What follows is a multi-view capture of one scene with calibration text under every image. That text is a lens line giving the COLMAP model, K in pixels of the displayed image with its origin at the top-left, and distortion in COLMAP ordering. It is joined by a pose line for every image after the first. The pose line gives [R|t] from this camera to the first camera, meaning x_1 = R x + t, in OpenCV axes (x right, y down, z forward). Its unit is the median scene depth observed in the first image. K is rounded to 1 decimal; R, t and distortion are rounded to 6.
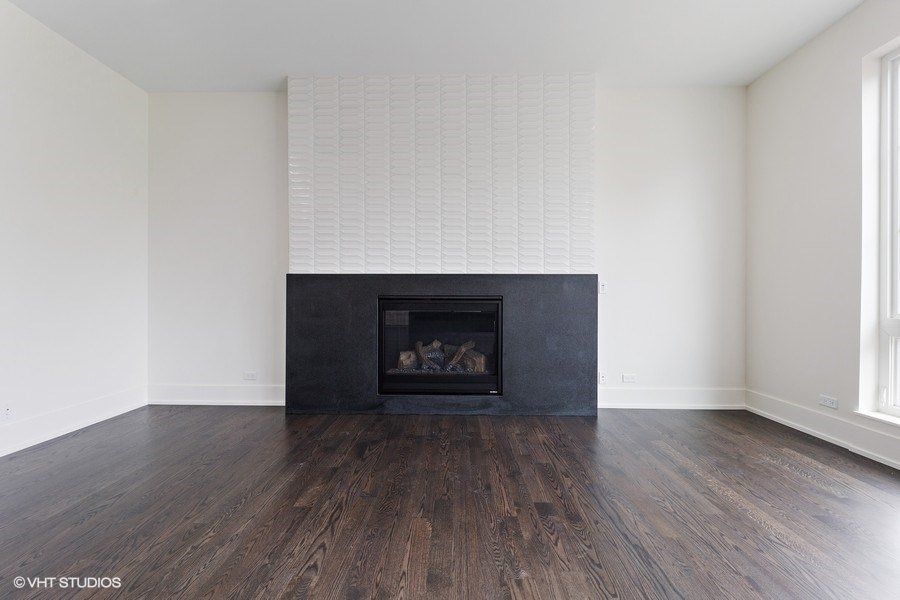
lens RADIAL K [[320.7, 0, 444.8], [0, 320.7, 298.8], [0, 0, 1]] dist [-0.000490, -0.000165]
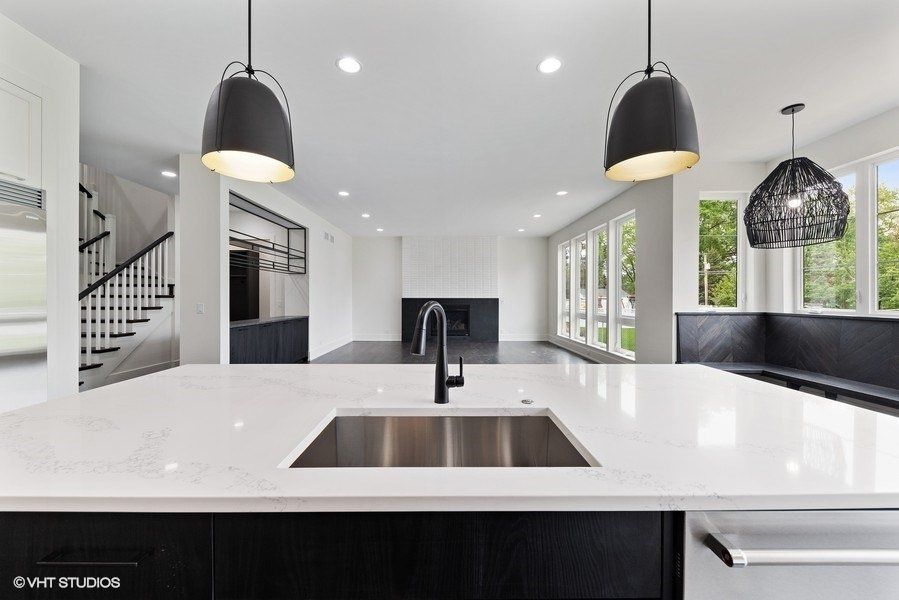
lens RADIAL K [[354.9, 0, 451.3], [0, 354.9, 297.1], [0, 0, 1]] dist [-0.001454, -0.000215]
pose [[0.998032, 0.000746, 0.062706, -0.224081], [-0.000008, 0.999931, -0.011771, -0.045144], [-0.062710, 0.011748, 0.997963, -2.525492]]
